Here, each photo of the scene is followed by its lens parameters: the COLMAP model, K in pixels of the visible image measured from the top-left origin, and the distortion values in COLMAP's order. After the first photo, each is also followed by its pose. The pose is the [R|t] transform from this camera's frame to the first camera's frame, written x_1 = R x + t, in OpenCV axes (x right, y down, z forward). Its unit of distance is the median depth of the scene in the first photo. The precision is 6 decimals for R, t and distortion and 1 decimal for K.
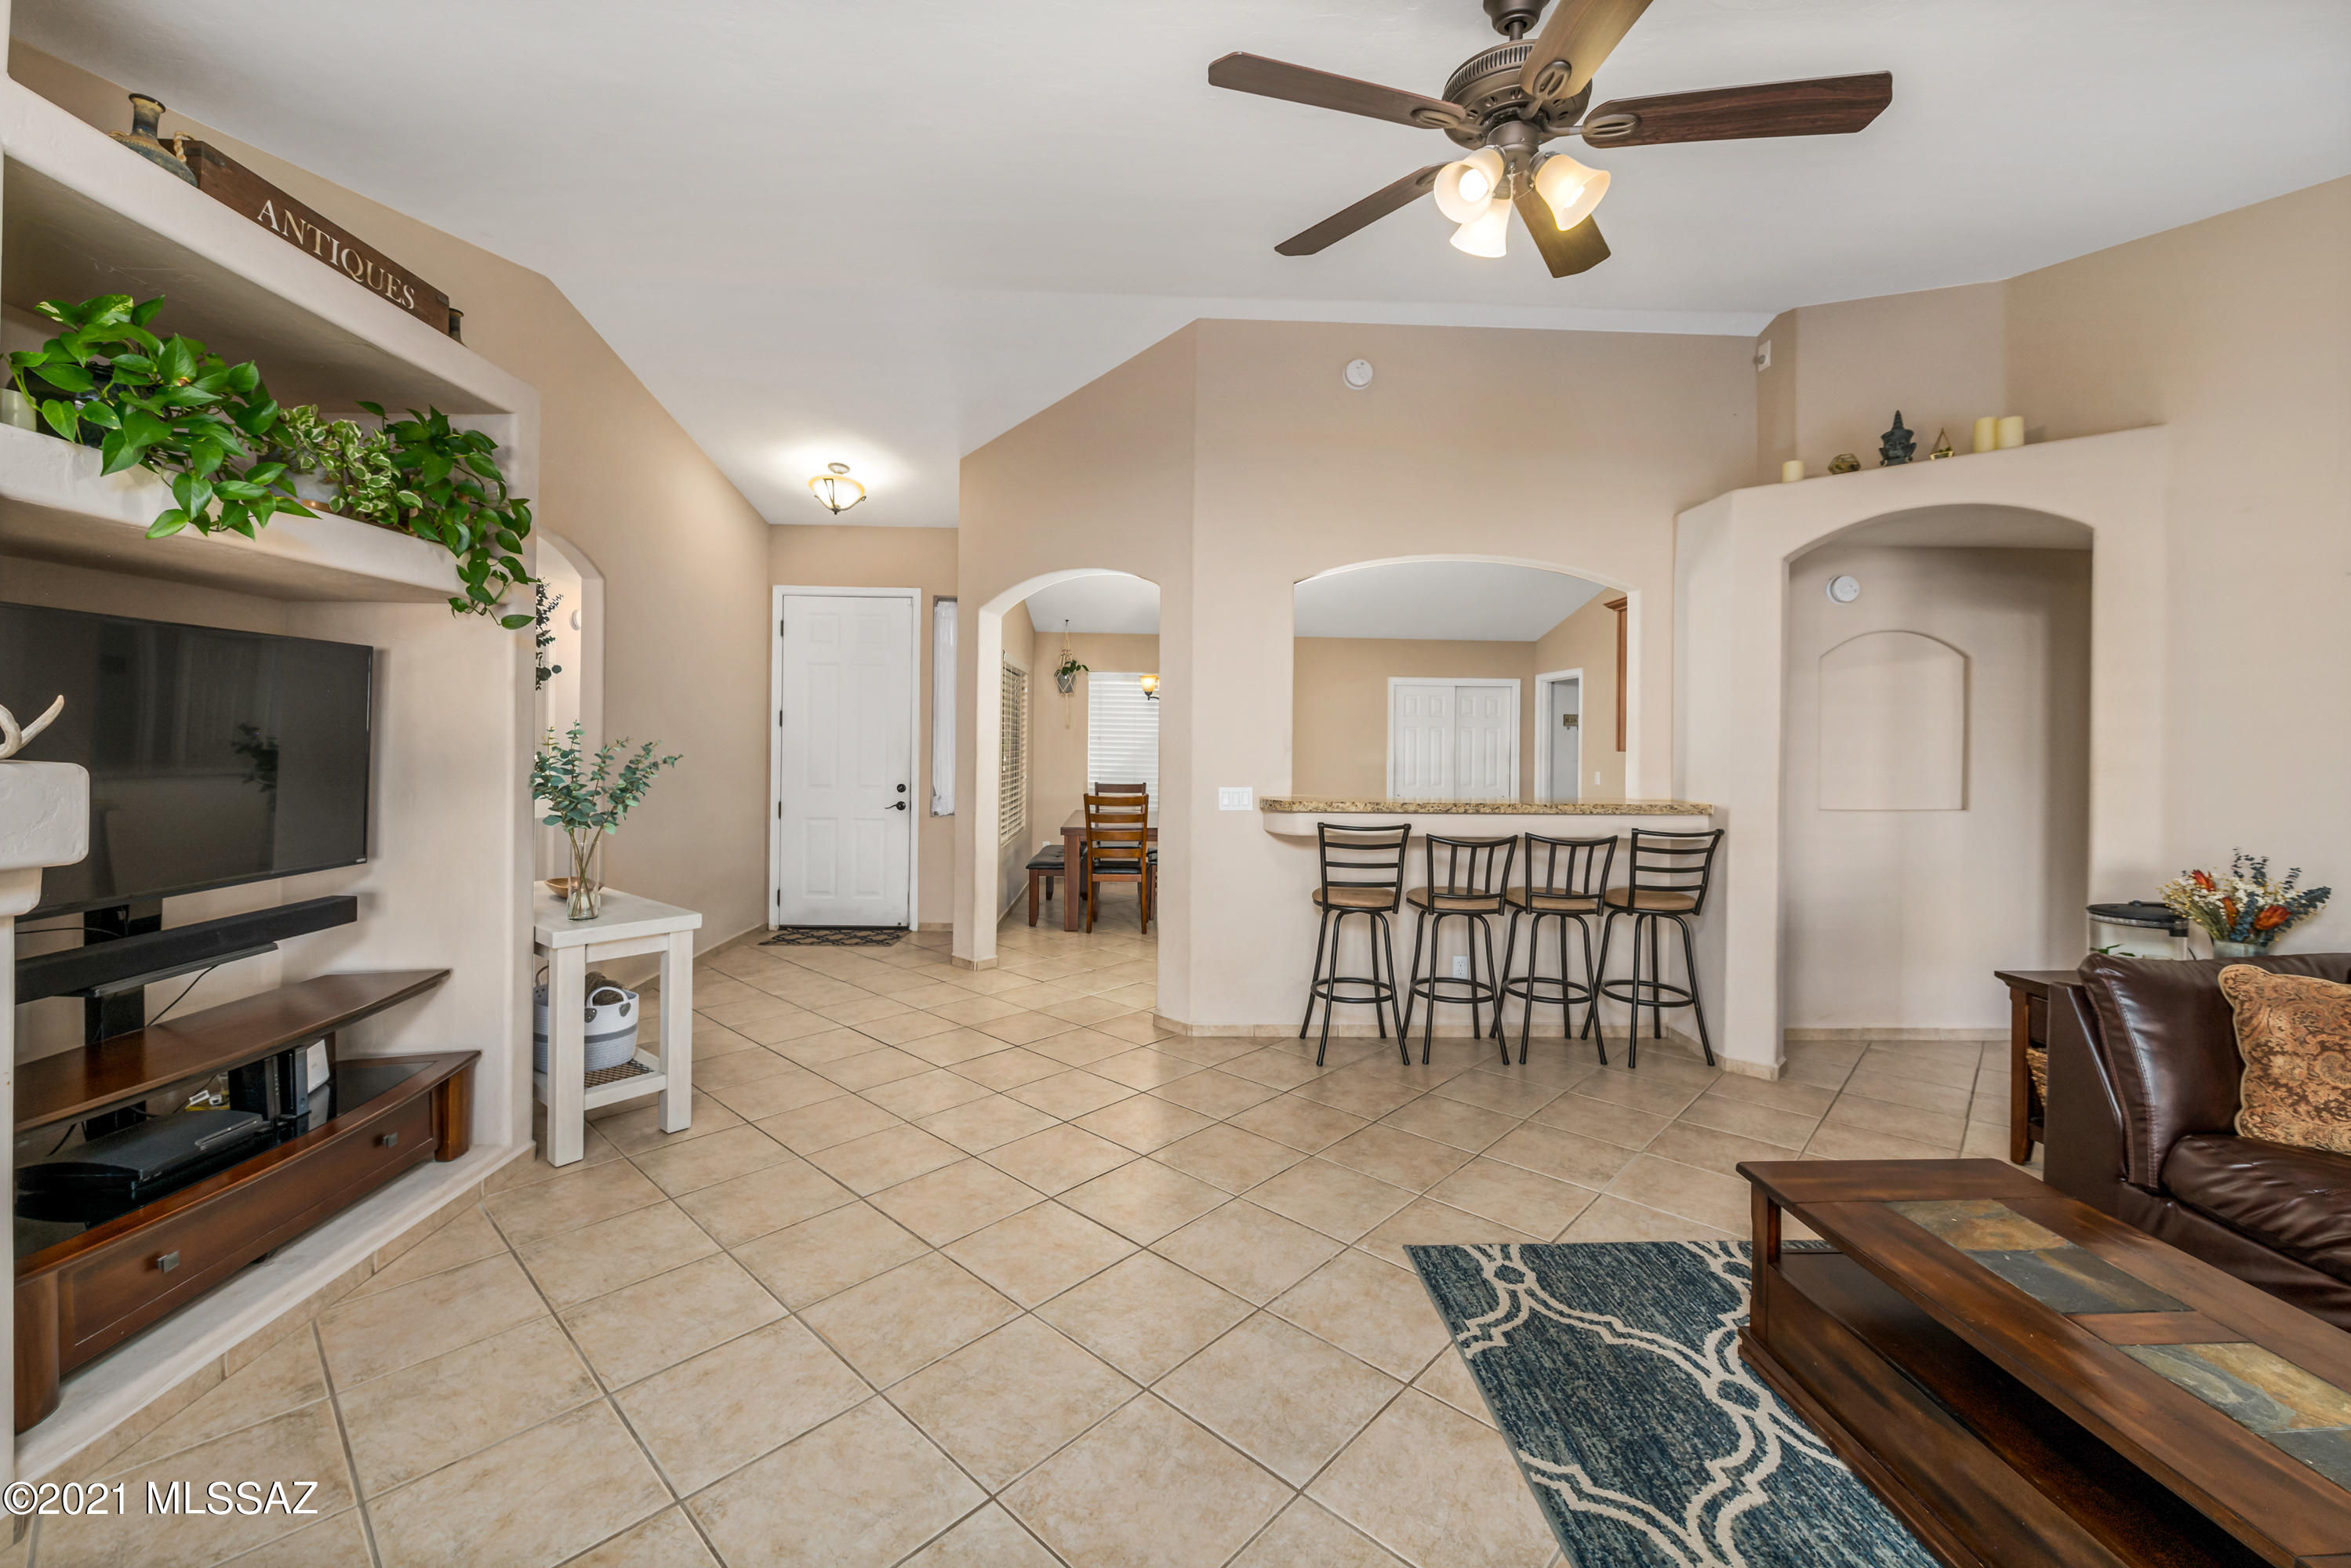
lens RADIAL K [[946.6, 0, 1168.1], [0, 946.6, 735.0], [0, 0, 1]] dist [0.000588, -0.000630]
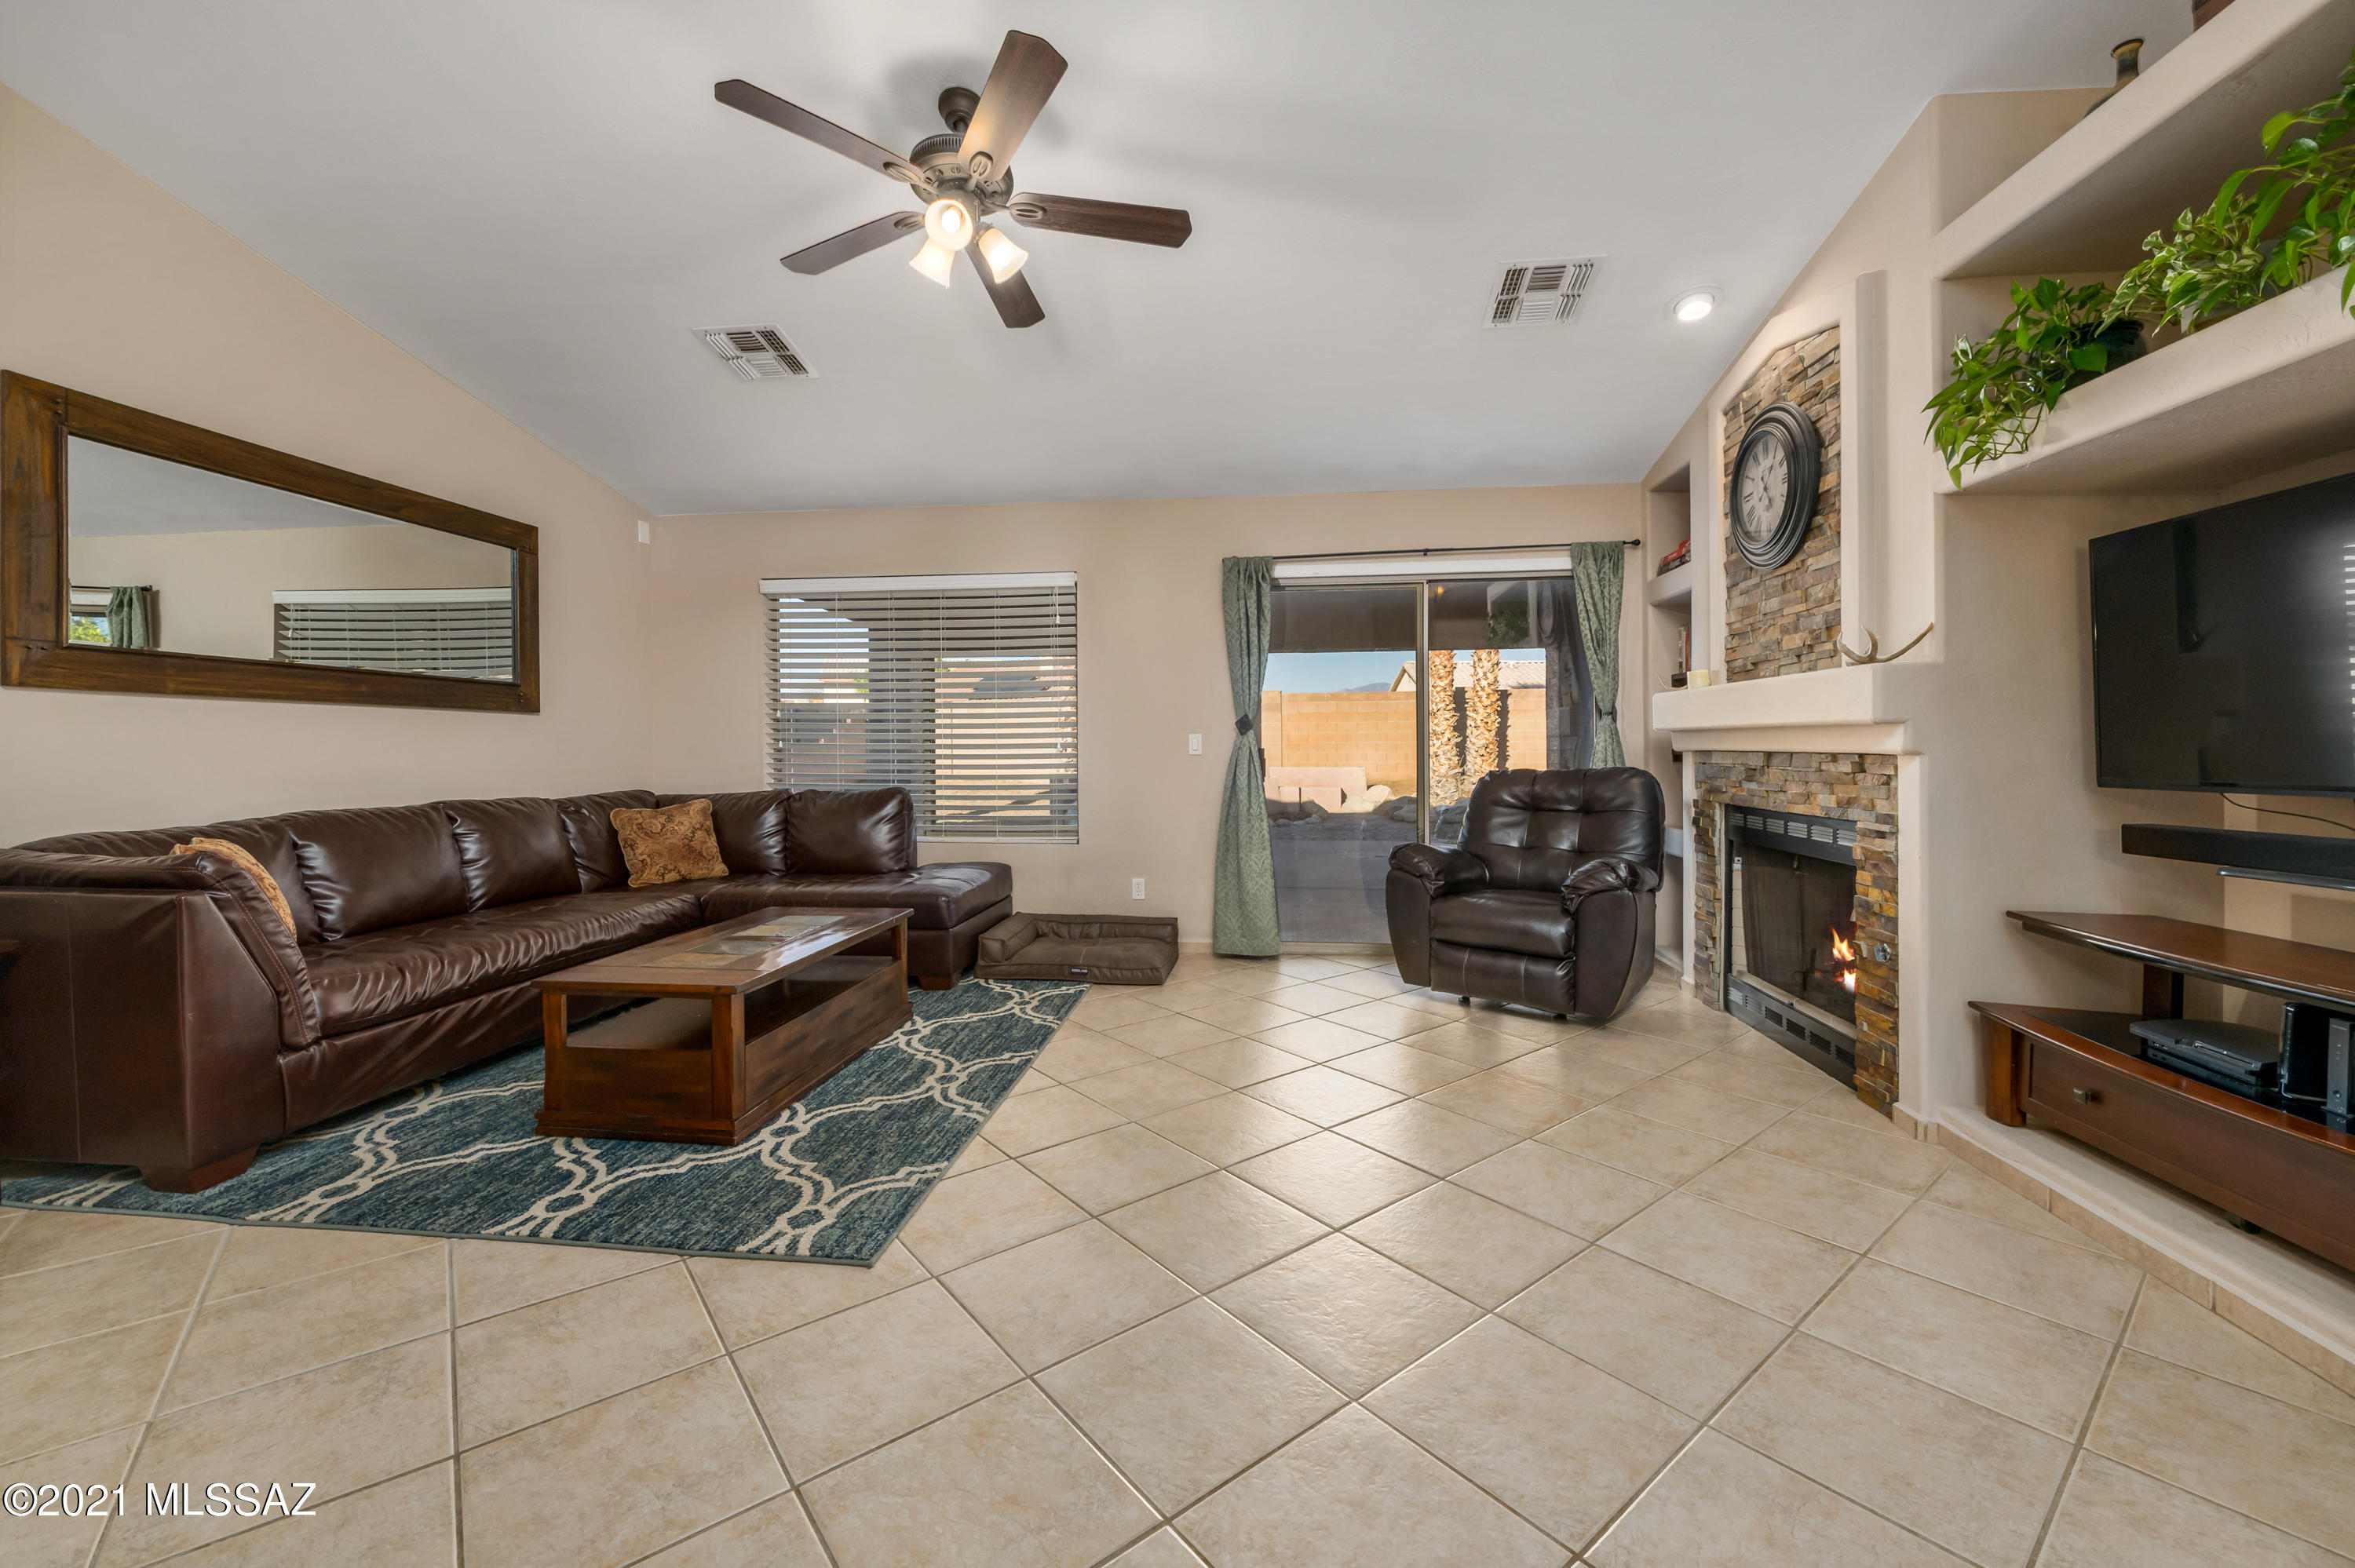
lens RADIAL K [[948.2, 0, 1166.1], [0, 948.2, 763.5], [0, 0, 1]] dist [0.000588, -0.000630]
pose [[-0.987108, -0.011845, 0.159619, -0.120672], [-0.009148, 0.999803, 0.017623, 0.122304], [-0.159797, 0.015936, -0.987021, 1.893540]]
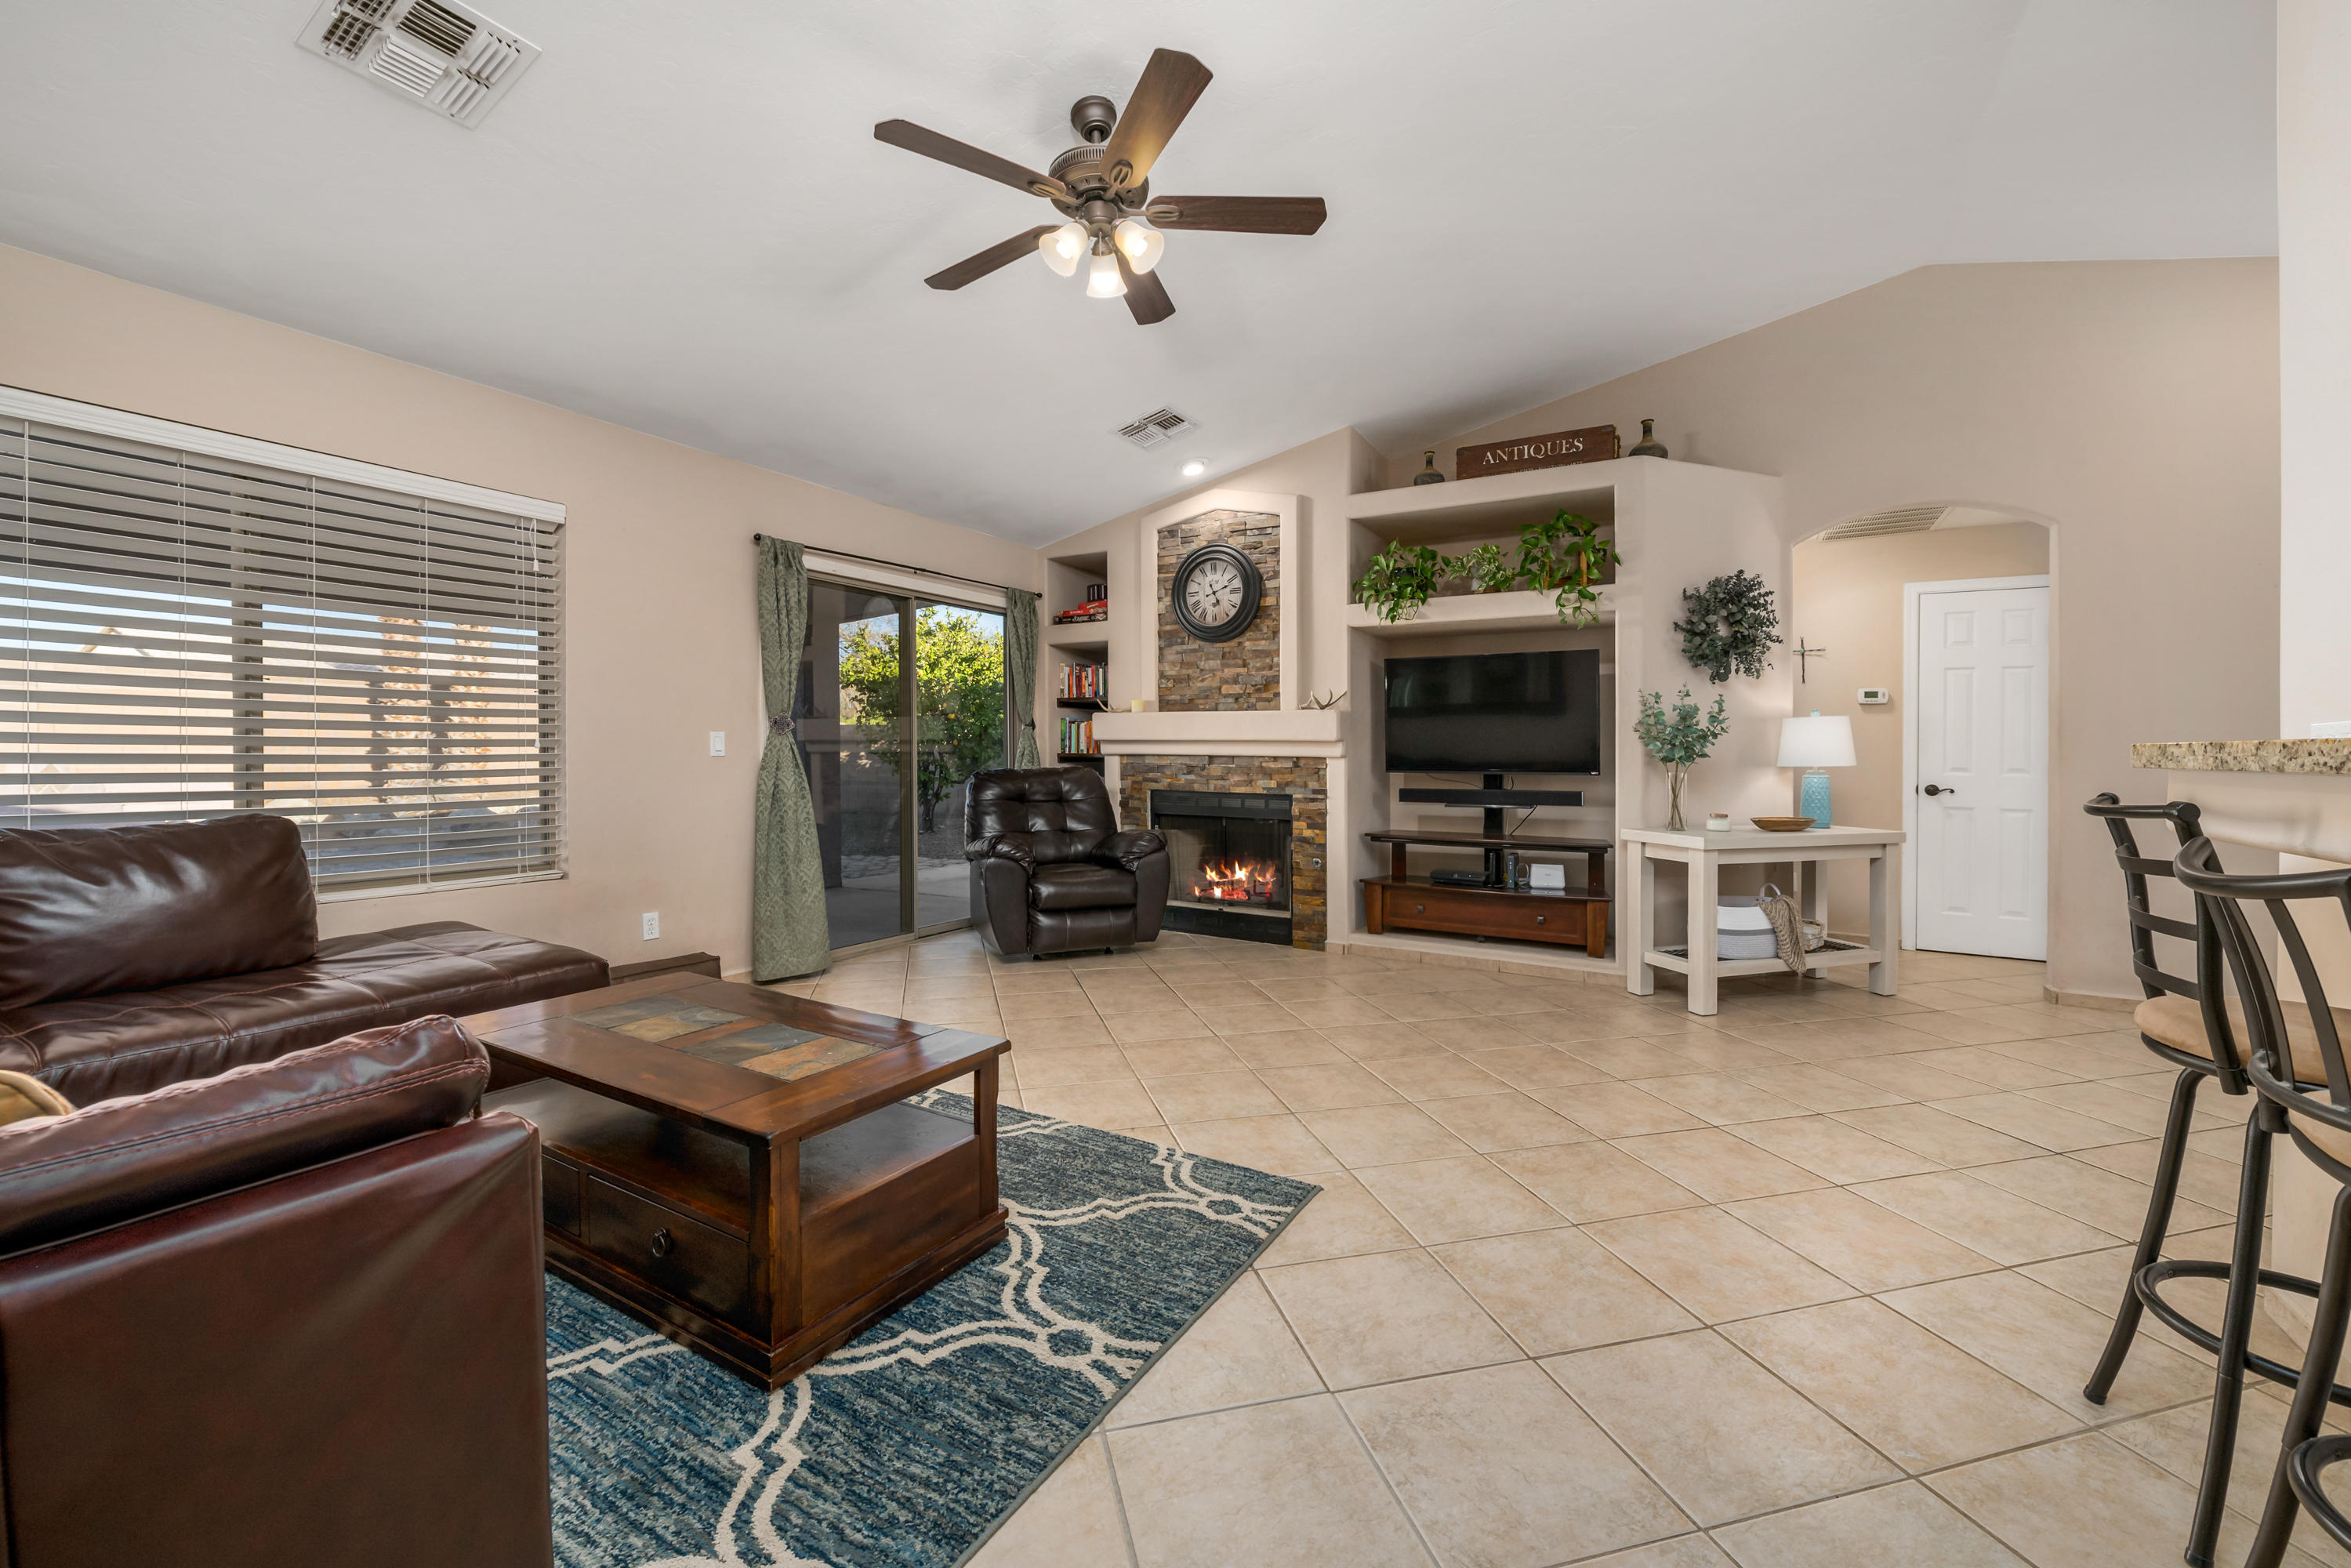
lens RADIAL K [[946.8, 0, 1196.5], [0, 946.8, 763.9], [0, 0, 1]] dist [0.000588, -0.000630]
pose [[-0.525339, -0.006396, -0.850869, 1.206484], [-0.012130, 0.999926, -0.000027, 0.142360], [0.850807, 0.010307, -0.525378, 1.510415]]
